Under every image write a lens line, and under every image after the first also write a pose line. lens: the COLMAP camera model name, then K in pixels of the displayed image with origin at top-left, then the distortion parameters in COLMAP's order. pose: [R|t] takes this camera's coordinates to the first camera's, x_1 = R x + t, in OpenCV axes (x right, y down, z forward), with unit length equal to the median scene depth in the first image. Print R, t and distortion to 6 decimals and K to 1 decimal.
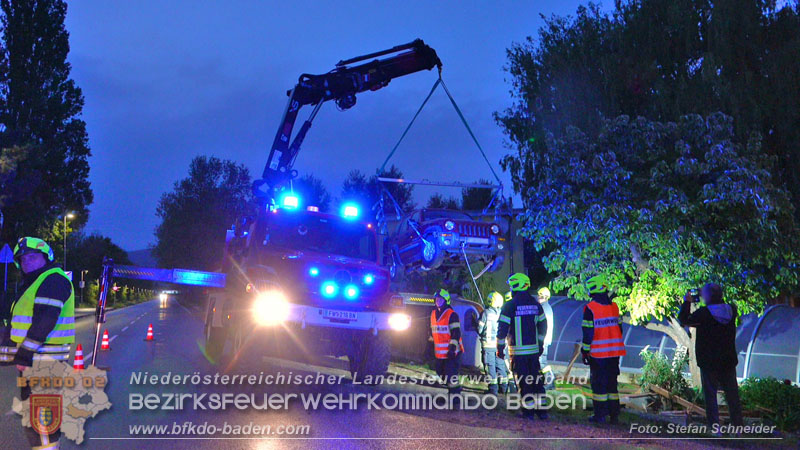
lens RADIAL K [[659.9, 0, 397.6], [0, 659.9, 227.3], [0, 0, 1]] dist [-0.040689, 0.131487]
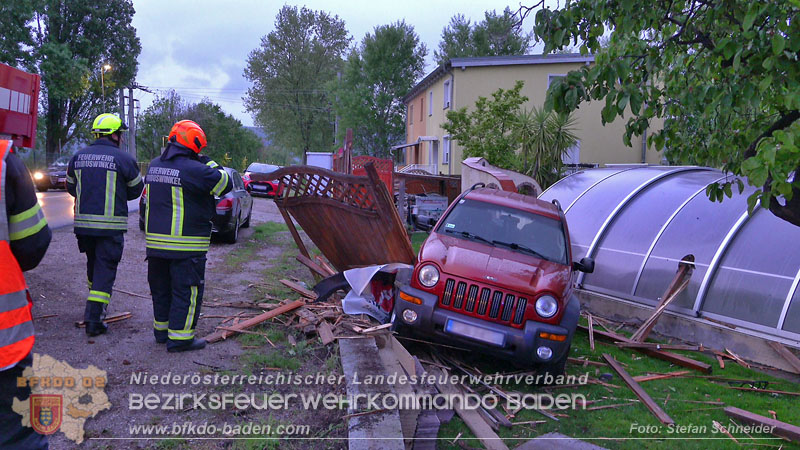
lens RADIAL K [[652.9, 0, 416.2], [0, 652.9, 226.7], [0, 0, 1]] dist [0.000522, -0.003603]
pose [[0.978698, 0.043075, -0.200736, 0.072164], [-0.005953, 0.983286, 0.181972, 0.028943], [0.205219, -0.176901, 0.962596, 0.215112]]
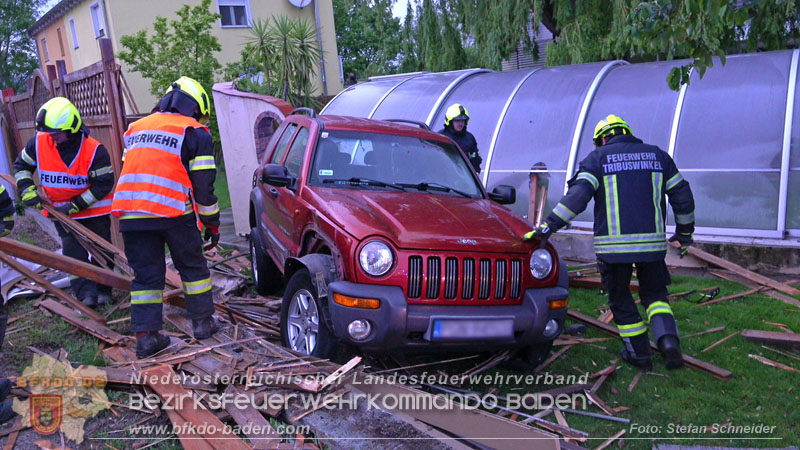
lens RADIAL K [[616.6, 0, 400.0], [0, 616.6, 225.0], [0, 0, 1]] dist [0.007842, 0.004194]
pose [[0.945387, -0.141259, 0.293749, 0.028697], [0.047978, 0.951702, 0.303250, 0.035808], [-0.322399, -0.272596, 0.906505, 0.272603]]
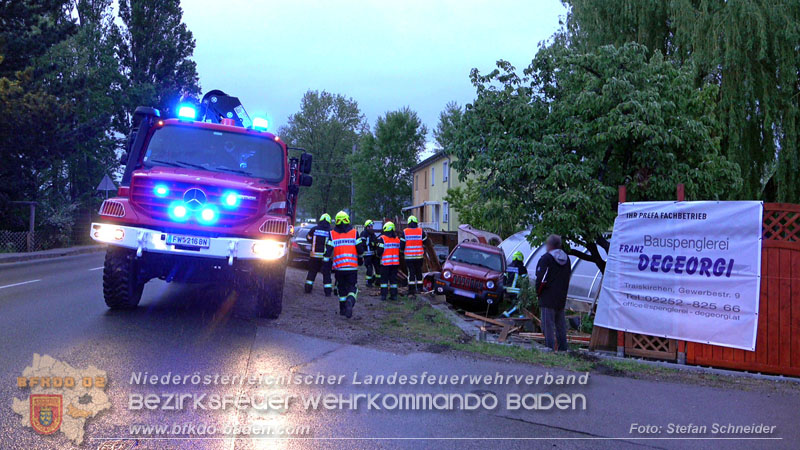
lens RADIAL K [[652.9, 0, 416.2], [0, 652.9, 226.7], [0, 0, 1]] dist [0.000522, -0.003603]
pose [[0.980549, 0.016125, -0.195613, 0.101925], [0.004559, 0.994480, 0.104828, -0.001308], [0.196224, -0.103681, 0.975062, -0.011472]]
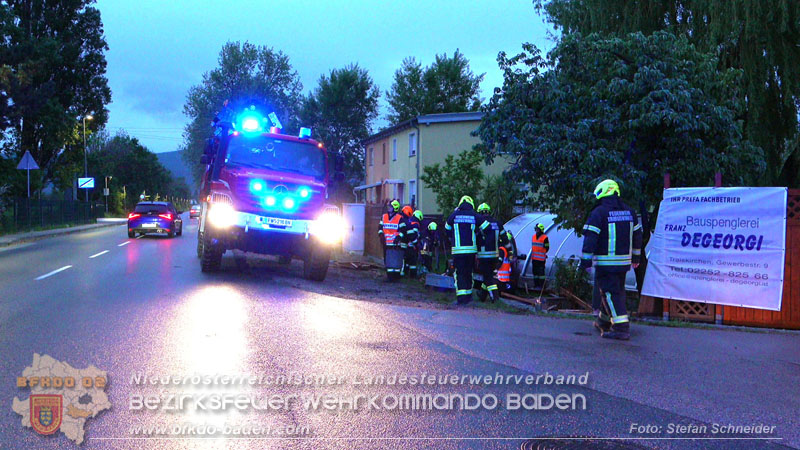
lens RADIAL K [[851.4, 0, 366.1], [0, 851.4, 223.0], [0, 0, 1]] dist [0.011054, 0.007900]
pose [[0.987326, 0.013019, -0.158172, 0.069281], [0.006263, 0.992658, 0.120796, -0.011712], [0.158583, -0.120256, 0.979995, -0.112003]]
